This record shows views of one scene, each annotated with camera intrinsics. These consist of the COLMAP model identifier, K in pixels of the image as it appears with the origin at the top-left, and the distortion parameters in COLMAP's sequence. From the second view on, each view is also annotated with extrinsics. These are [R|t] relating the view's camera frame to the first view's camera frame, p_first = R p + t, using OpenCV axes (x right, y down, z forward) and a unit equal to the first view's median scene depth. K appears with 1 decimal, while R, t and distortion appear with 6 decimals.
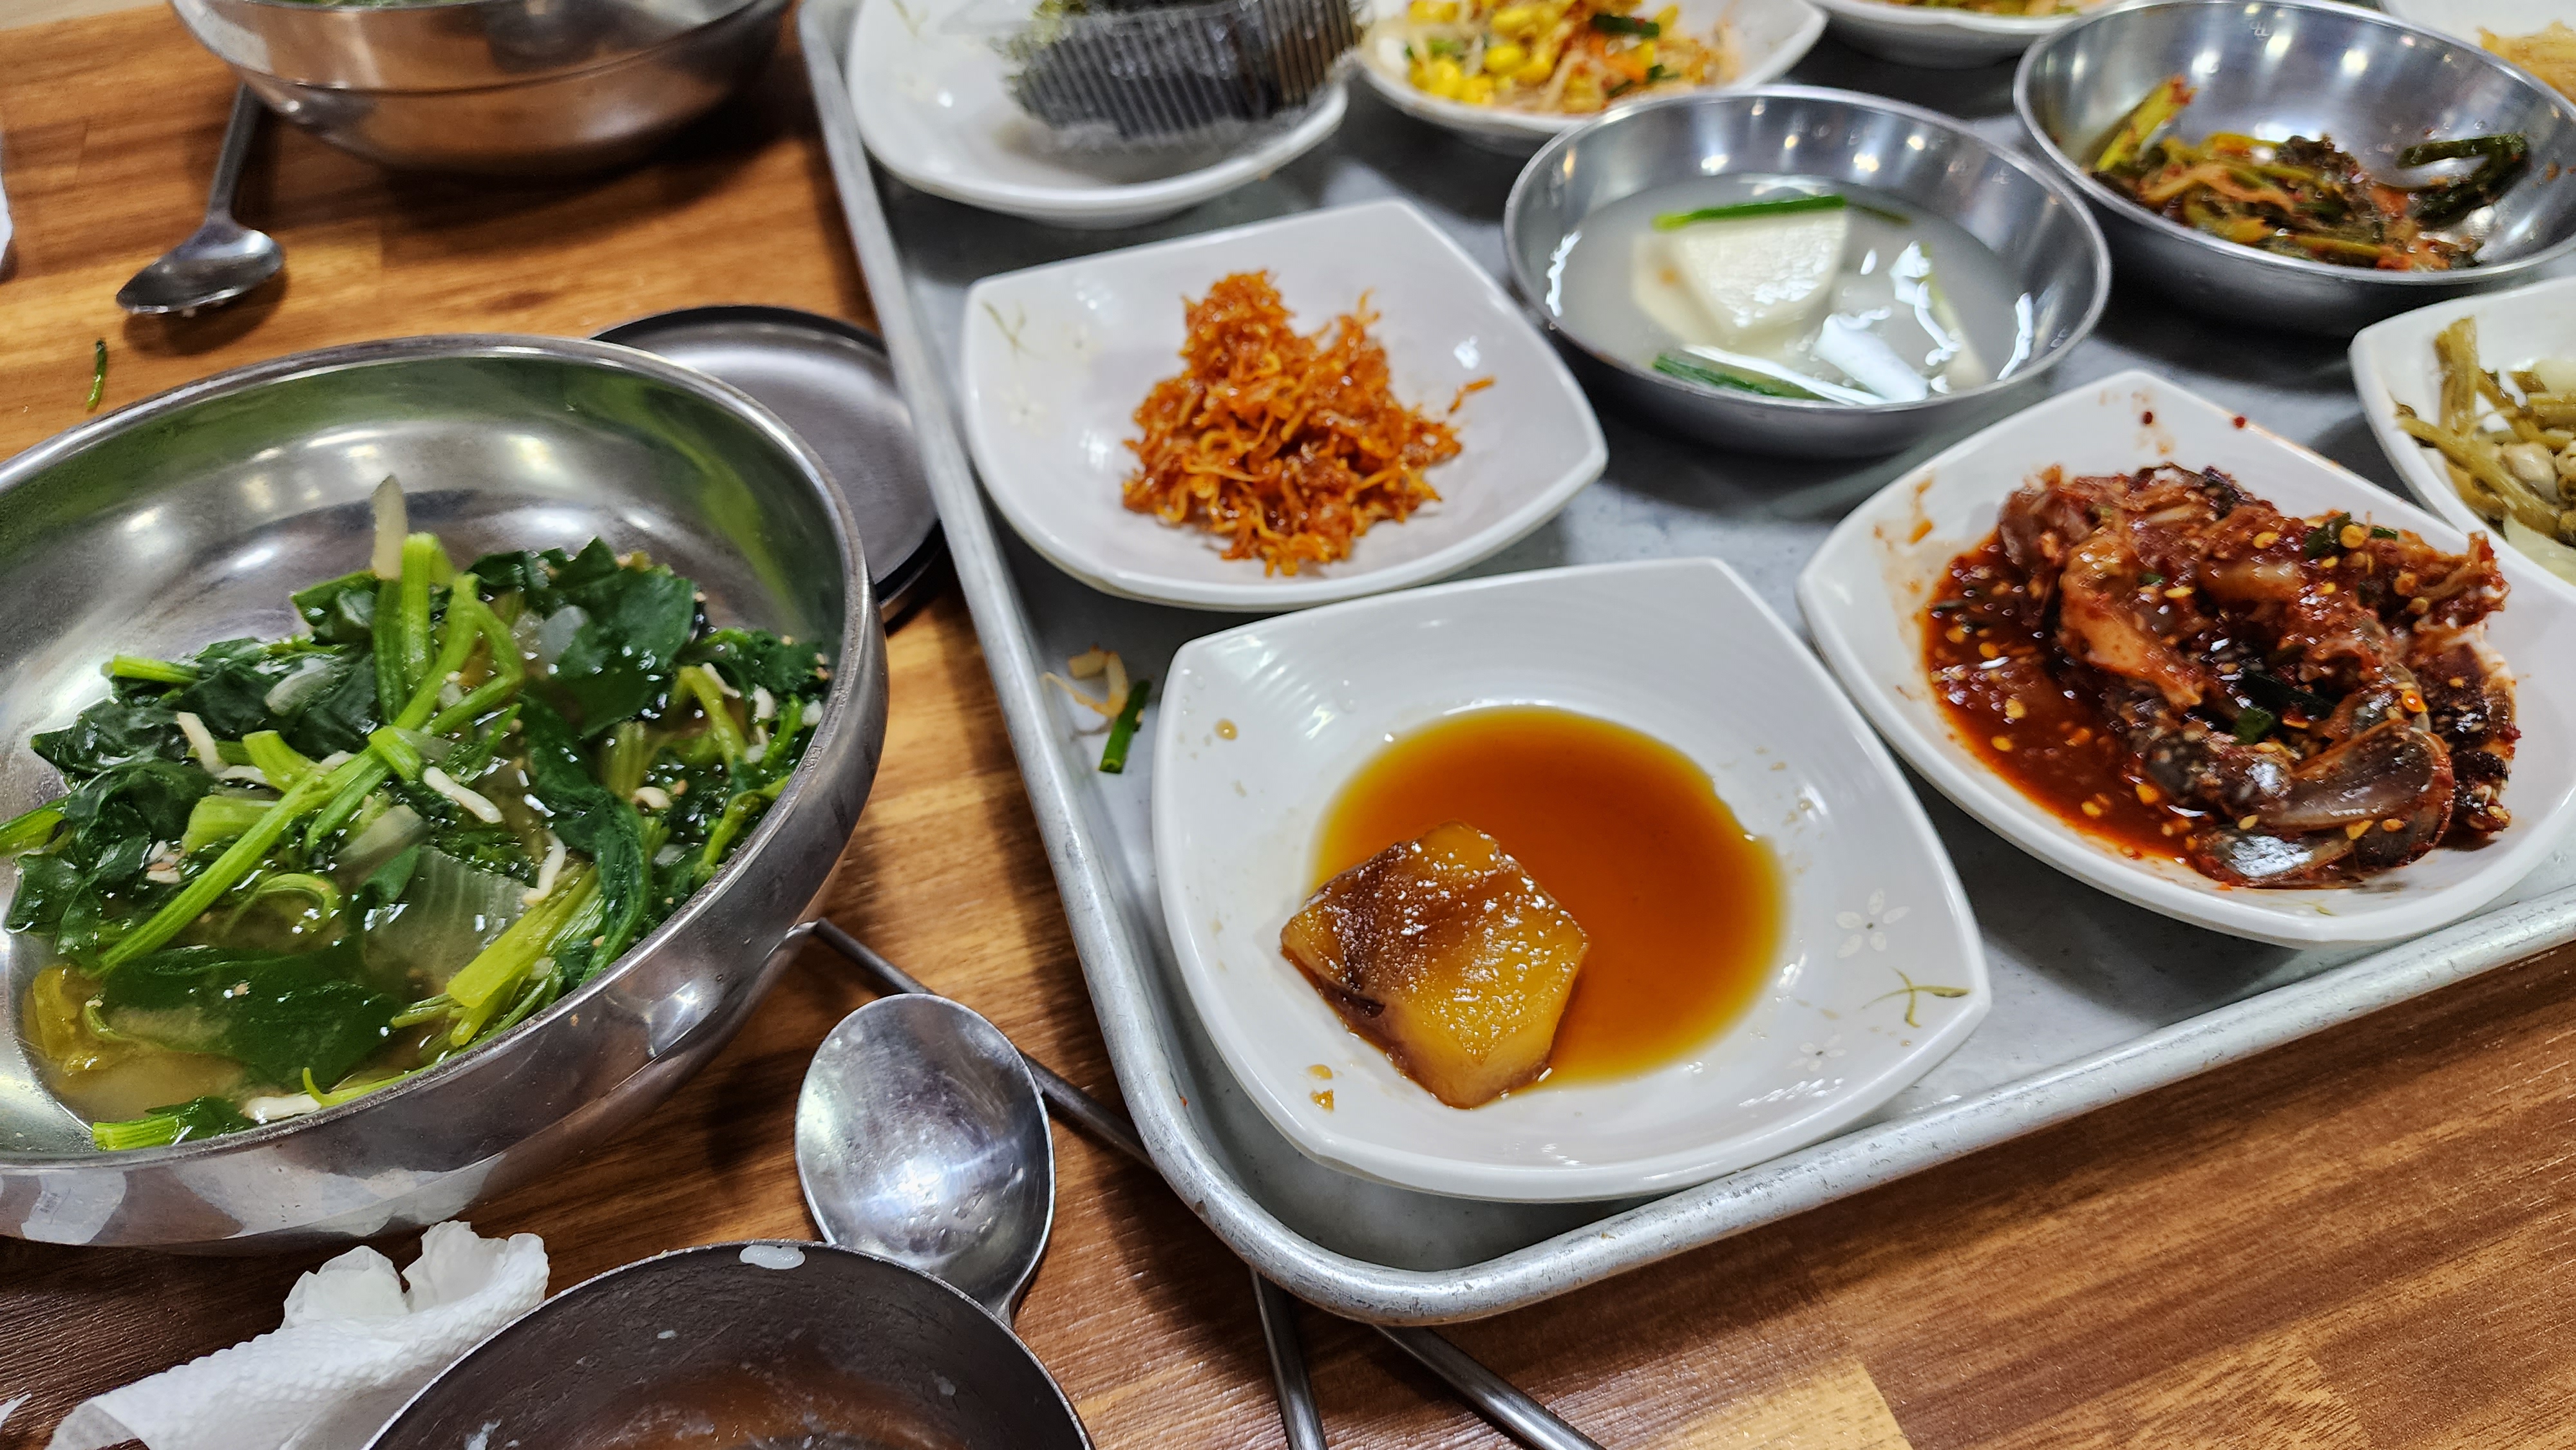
lens RADIAL K [[1817.1, 0, 1288.0], [0, 1817.1, 725.0], [0, 0, 1]] dist [0.060132, -0.068698]
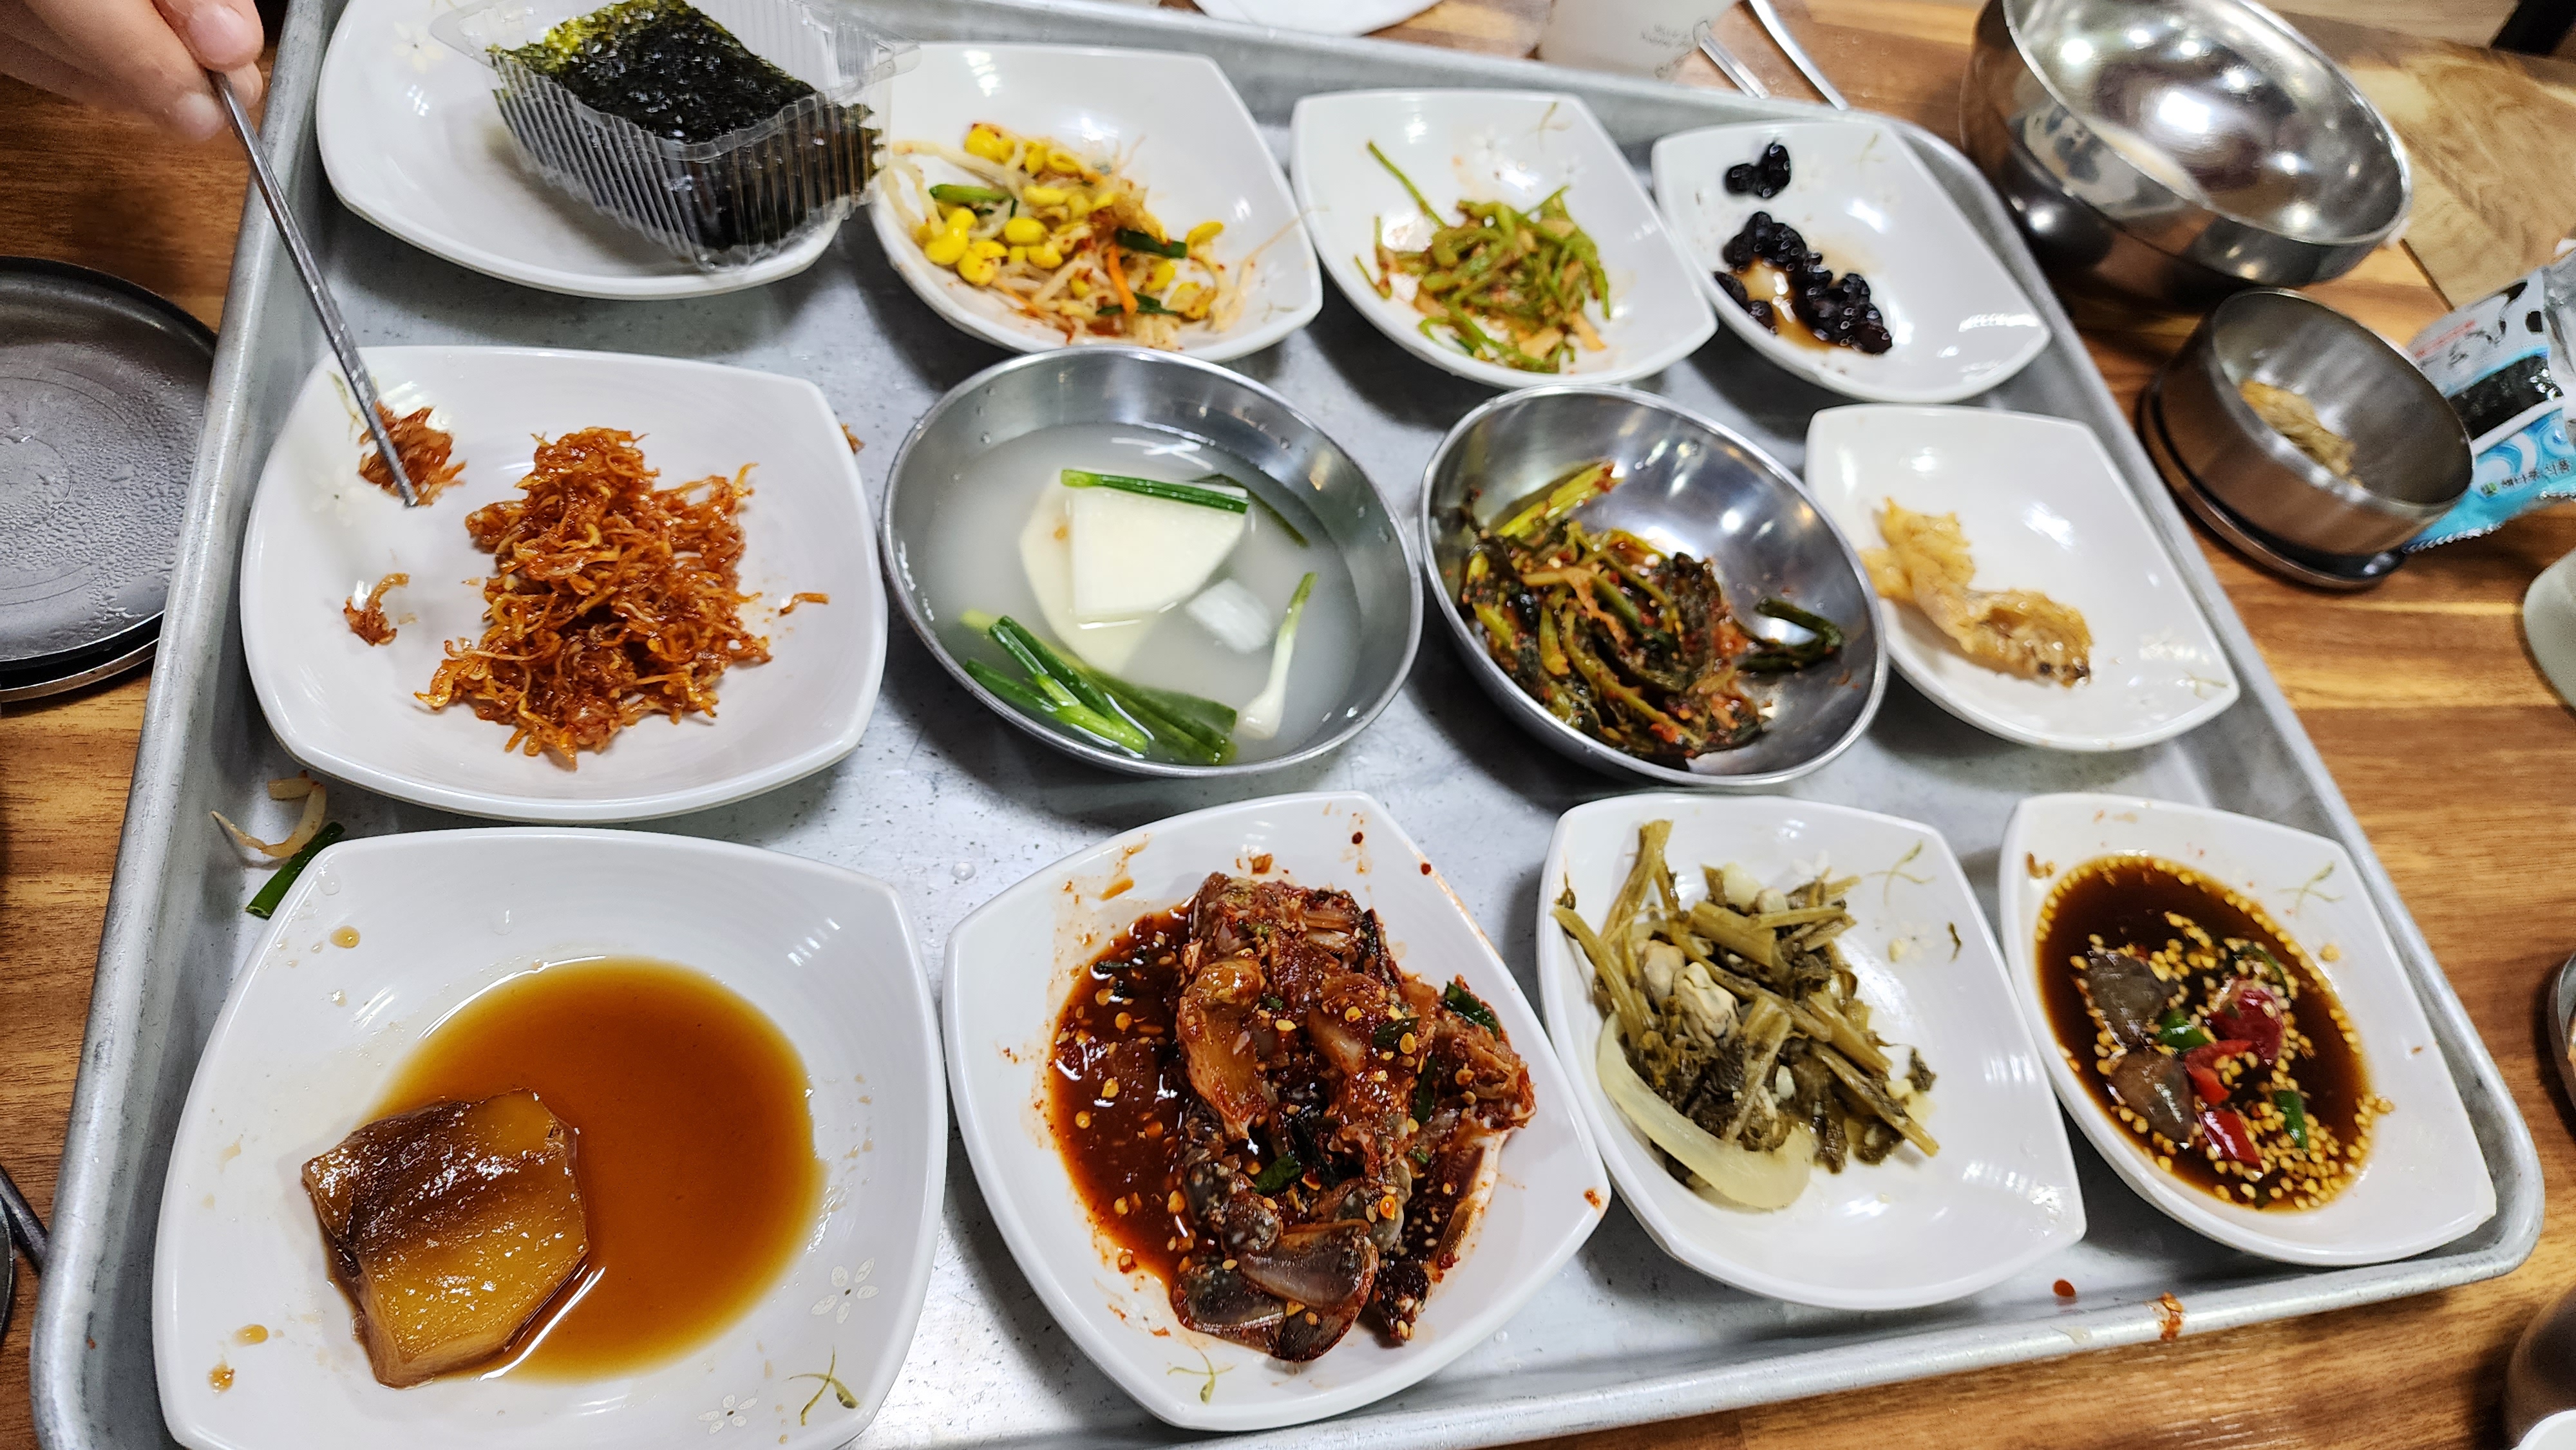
lens RADIAL K [[1817.1, 0, 1288.0], [0, 1817.1, 725.0], [0, 0, 1]] dist [0.060132, -0.068698]
pose [[0.942509, 0.291565, 0.163297, 0.229626], [-0.307620, 0.947875, 0.083083, -0.314015], [-0.130561, -0.128540, 0.983072, -0.070009]]
